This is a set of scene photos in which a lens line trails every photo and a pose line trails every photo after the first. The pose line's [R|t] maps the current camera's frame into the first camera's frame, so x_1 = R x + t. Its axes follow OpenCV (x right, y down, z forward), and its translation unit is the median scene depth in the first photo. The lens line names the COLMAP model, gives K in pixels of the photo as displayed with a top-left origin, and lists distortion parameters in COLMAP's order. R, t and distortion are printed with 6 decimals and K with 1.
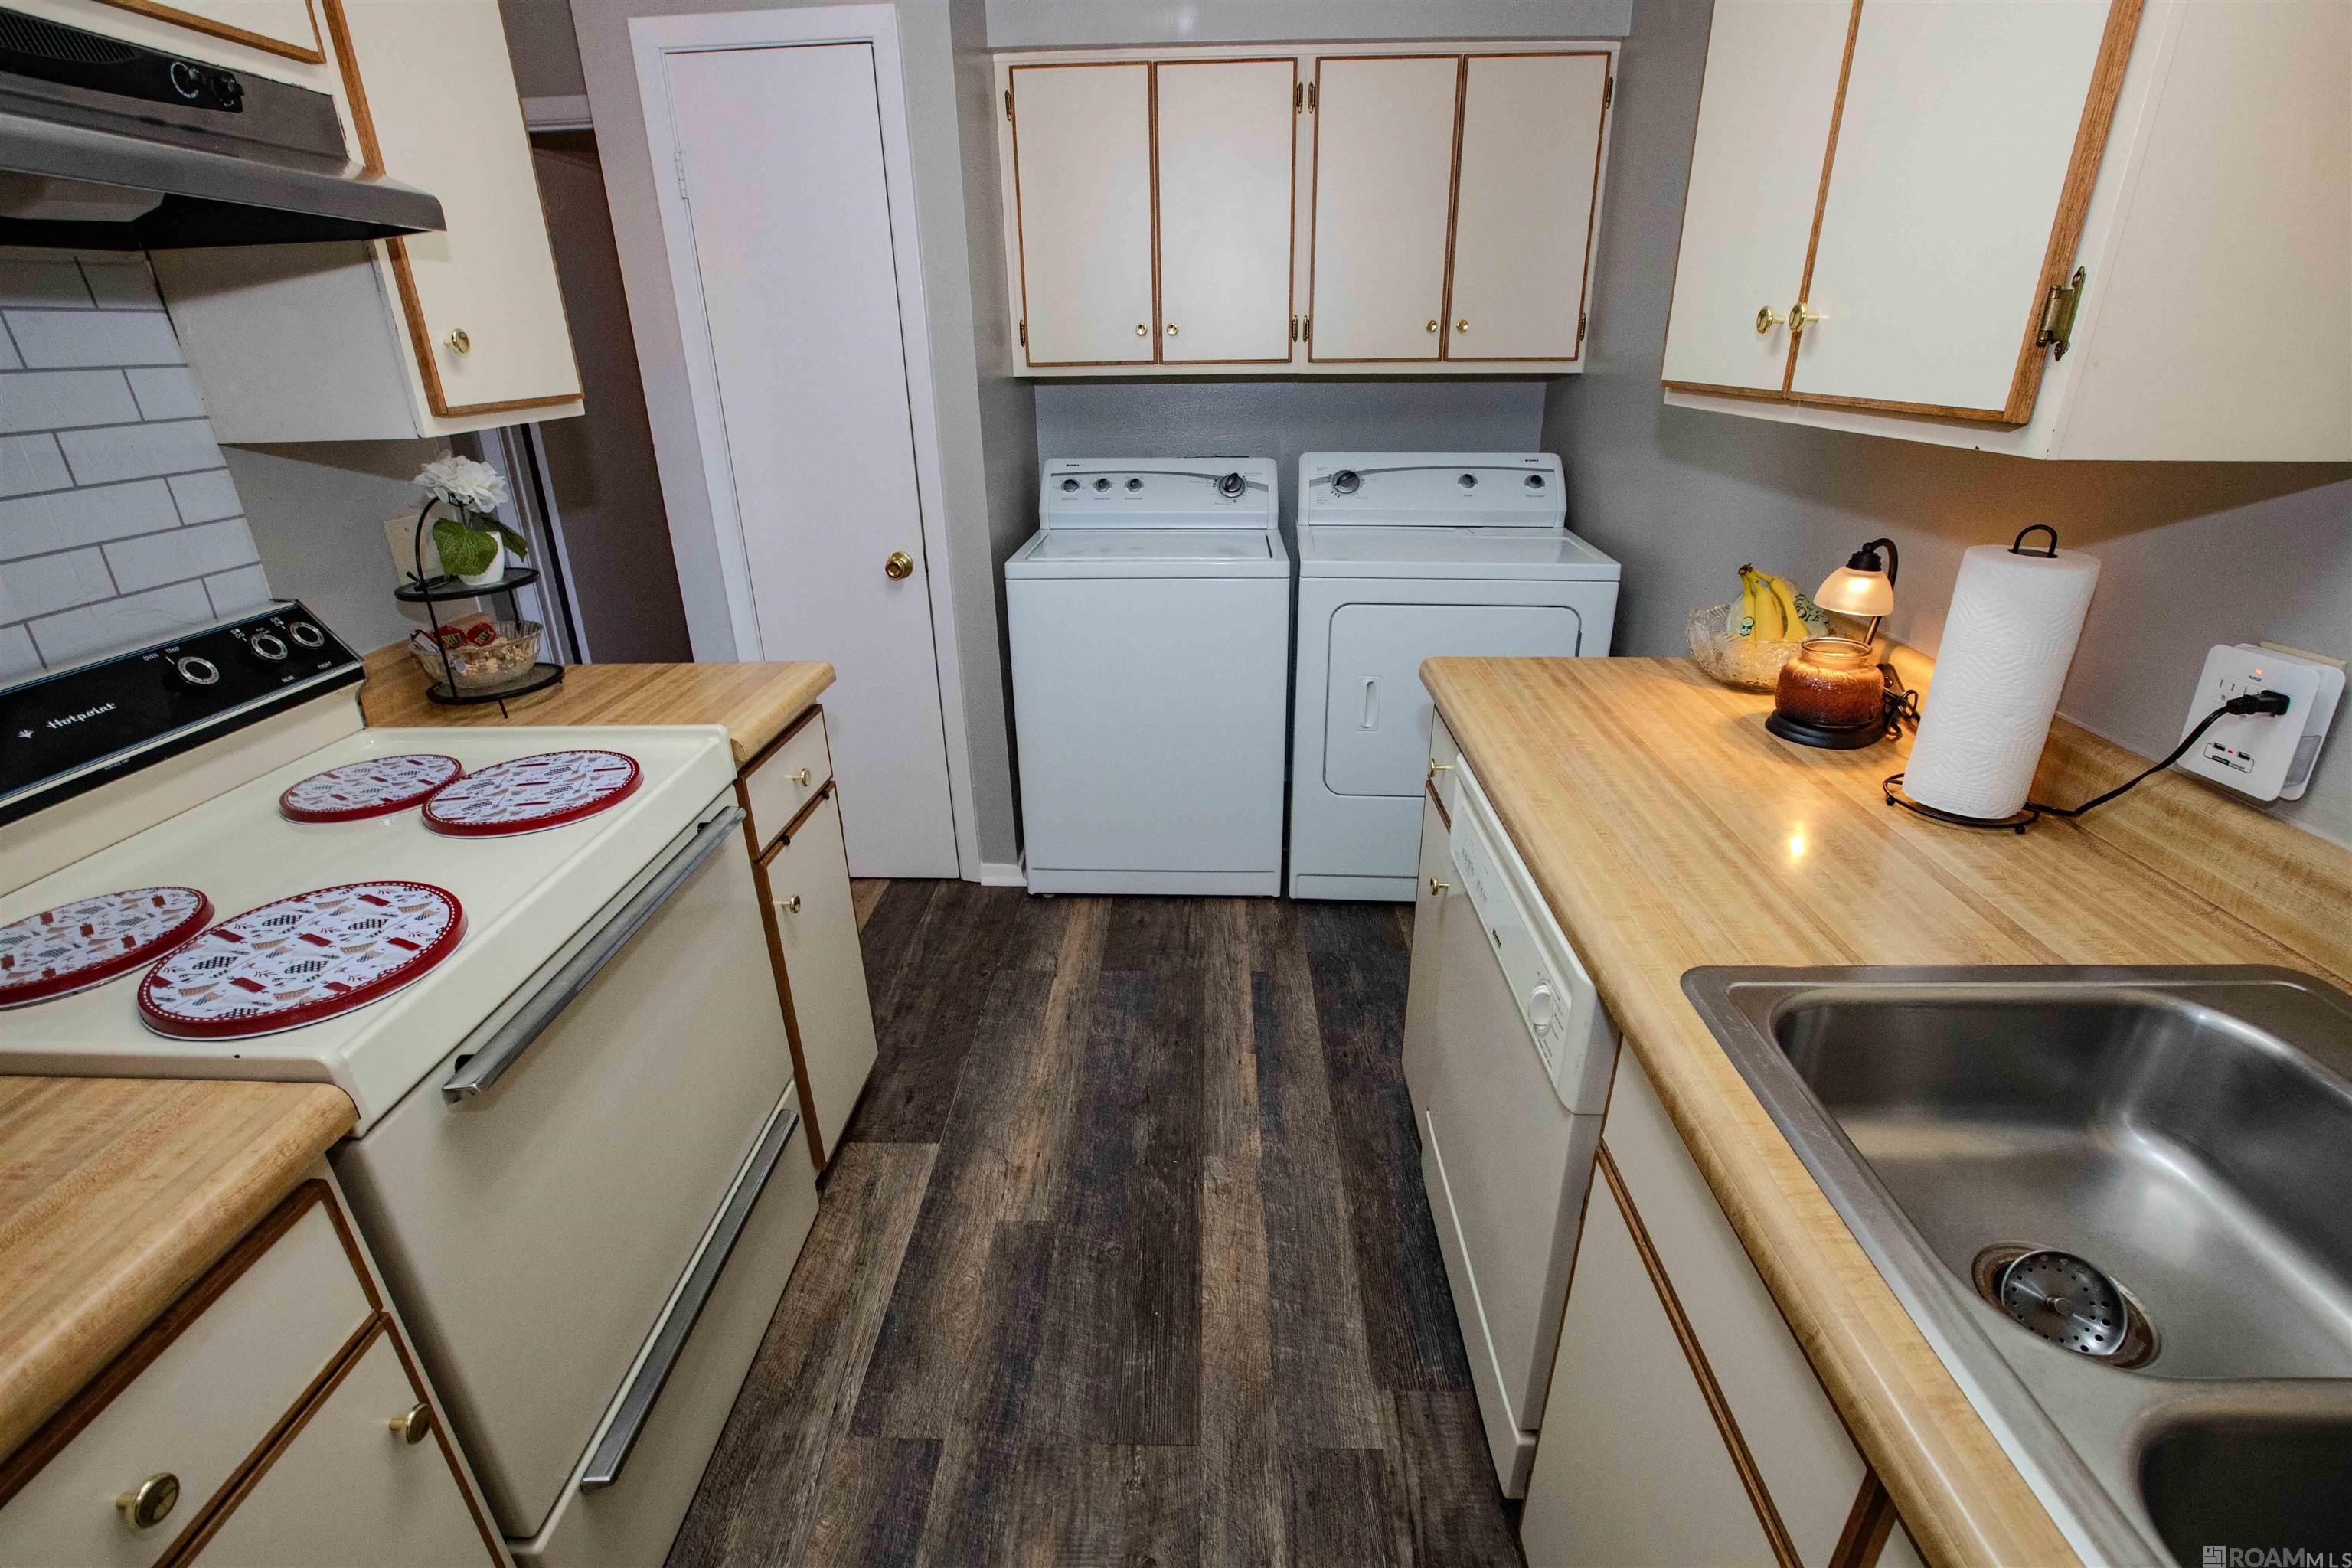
lens RADIAL K [[1068.6, 0, 1177.0], [0, 1068.6, 818.8], [0, 0, 1]] dist [-0.061373, 0.020854]
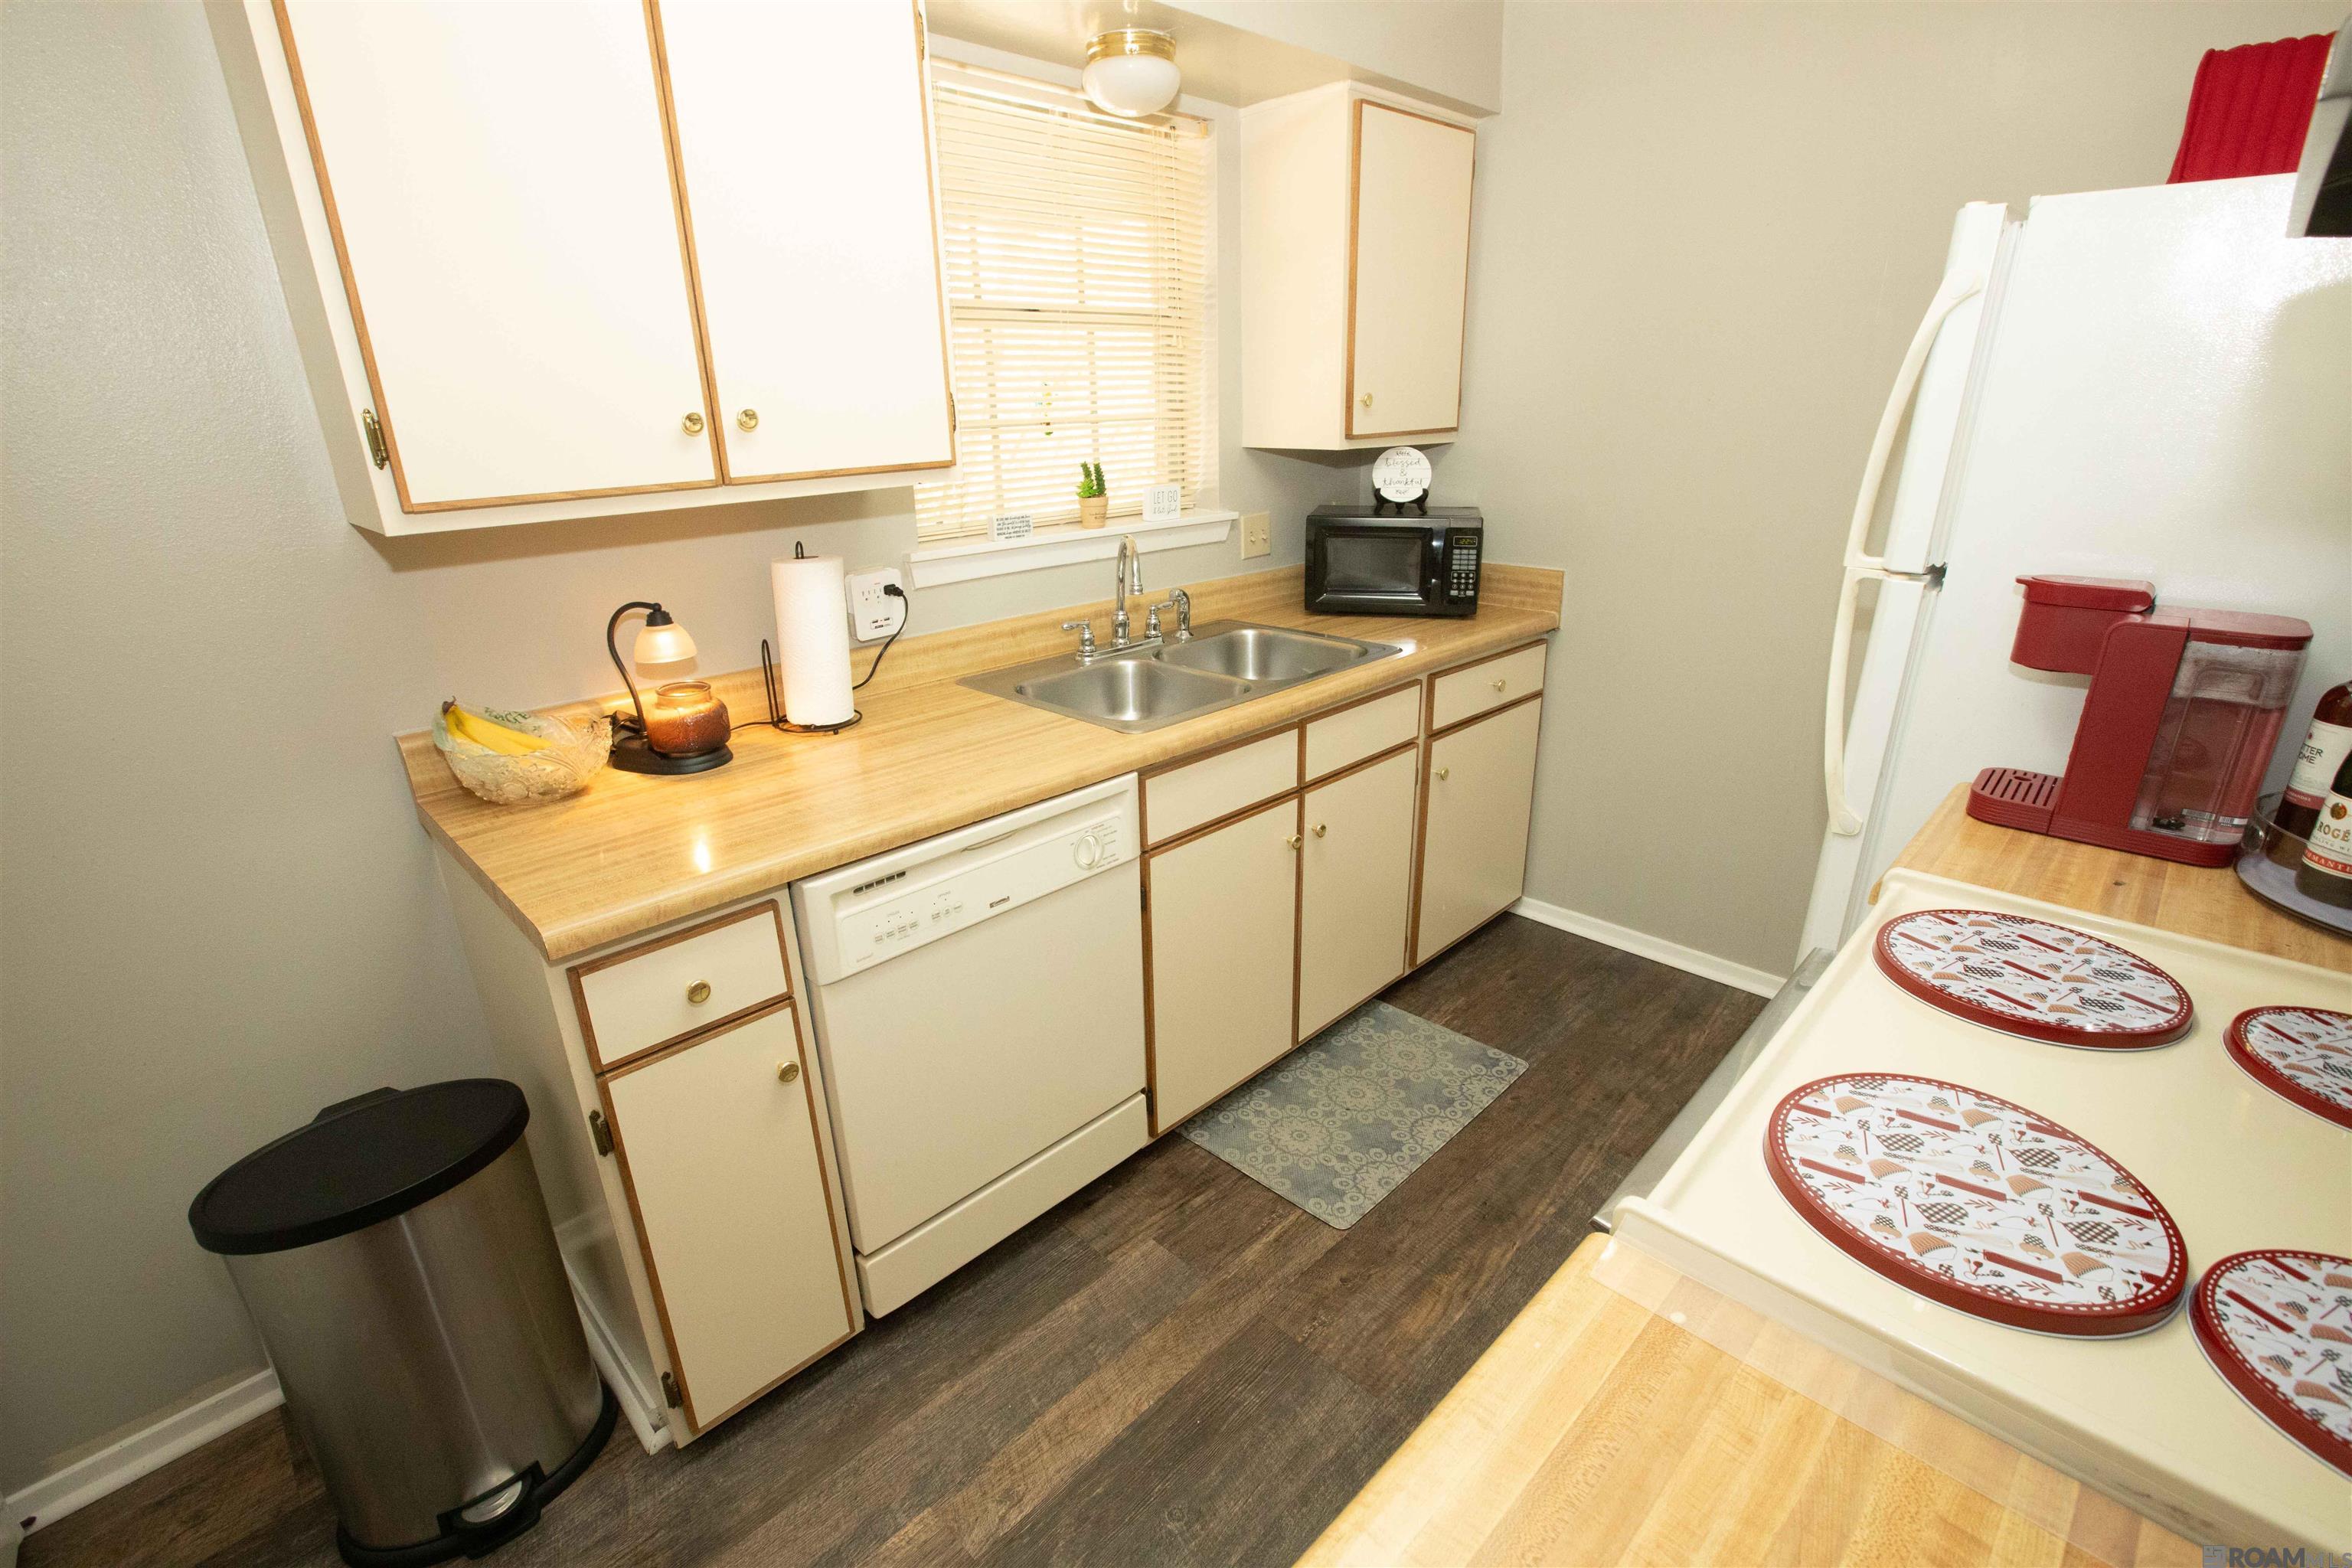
lens RADIAL K [[1068.6, 0, 1177.0], [0, 1068.6, 818.8], [0, 0, 1]] dist [-0.061373, 0.020854]
pose [[-0.739023, -0.216306, 0.638010, -0.537616], [0.306146, 0.735782, 0.604070, -0.556899], [-0.600100, 0.641745, -0.477538, 1.220105]]
